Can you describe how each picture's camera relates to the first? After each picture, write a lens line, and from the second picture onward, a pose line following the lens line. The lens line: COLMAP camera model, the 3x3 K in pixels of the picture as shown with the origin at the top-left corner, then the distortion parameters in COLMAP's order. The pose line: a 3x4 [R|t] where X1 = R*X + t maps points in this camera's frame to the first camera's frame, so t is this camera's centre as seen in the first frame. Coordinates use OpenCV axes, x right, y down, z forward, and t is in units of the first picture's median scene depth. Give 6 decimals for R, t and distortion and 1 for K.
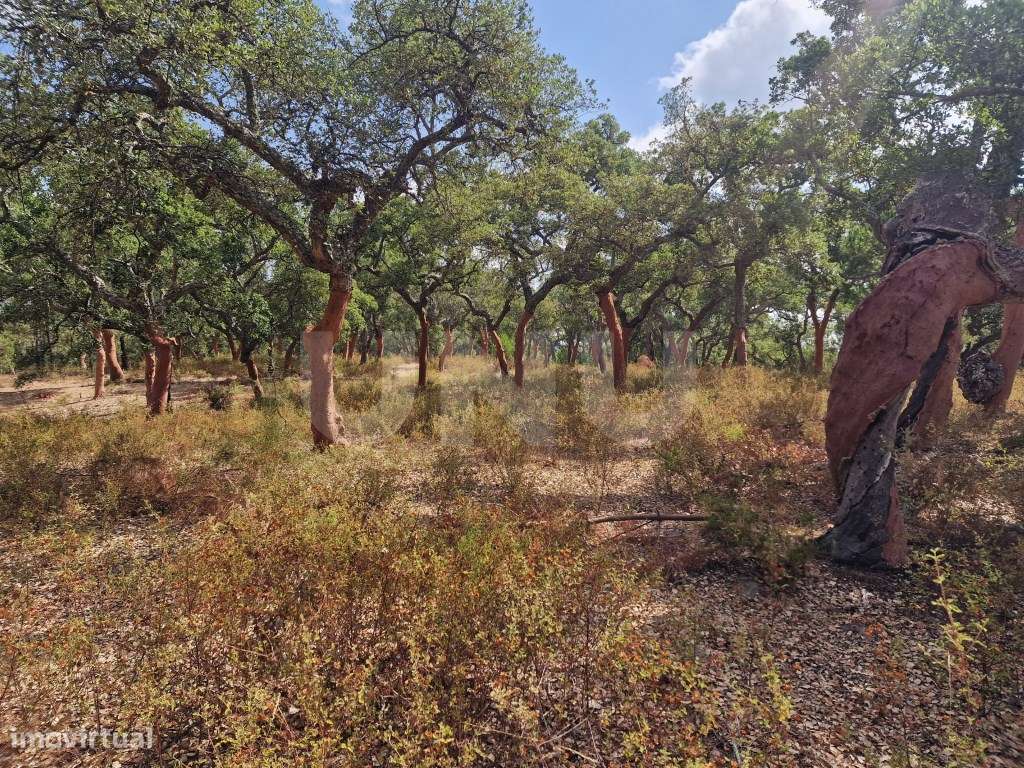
lens RADIAL K [[670.6, 0, 505.0], [0, 670.6, 389.0], [0, 0, 1]] dist [0.100442, -0.102880]
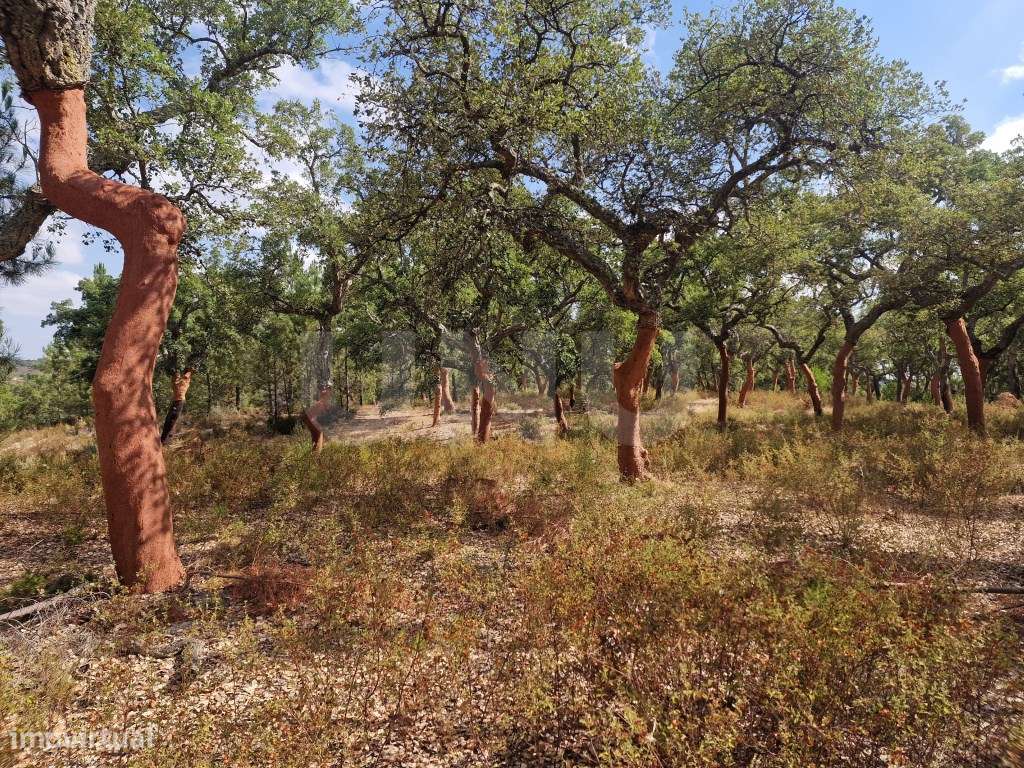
lens RADIAL K [[669.0, 0, 515.5], [0, 669.0, 386.4], [0, 0, 1]] dist [0.101733, -0.101164]
pose [[0.916212, 0.002806, -0.400685, -0.008591], [-0.024950, 0.998435, -0.050060, -0.000192], [0.399917, 0.055863, 0.914847, -0.004593]]
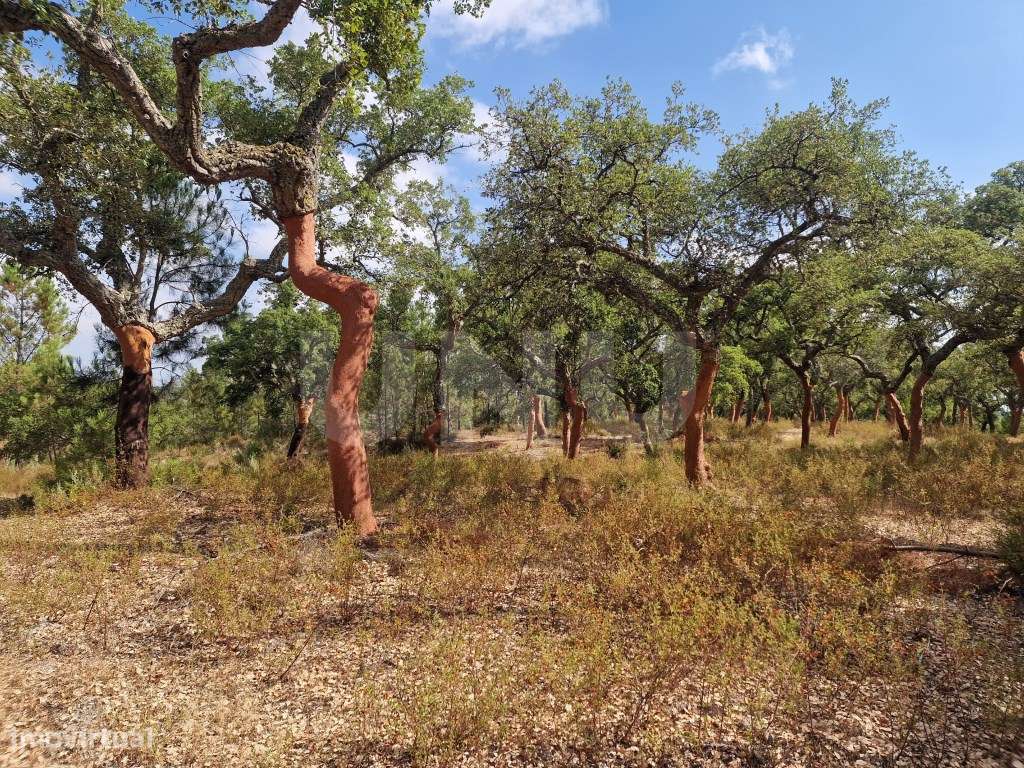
lens RADIAL K [[669.0, 0, 515.5], [0, 669.0, 386.4], [0, 0, 1]] dist [0.101733, -0.101164]
pose [[0.853116, -0.009779, -0.521629, 0.043752], [-0.041600, 0.995366, -0.086696, 0.008955], [0.520060, 0.095662, 0.848756, -0.103980]]
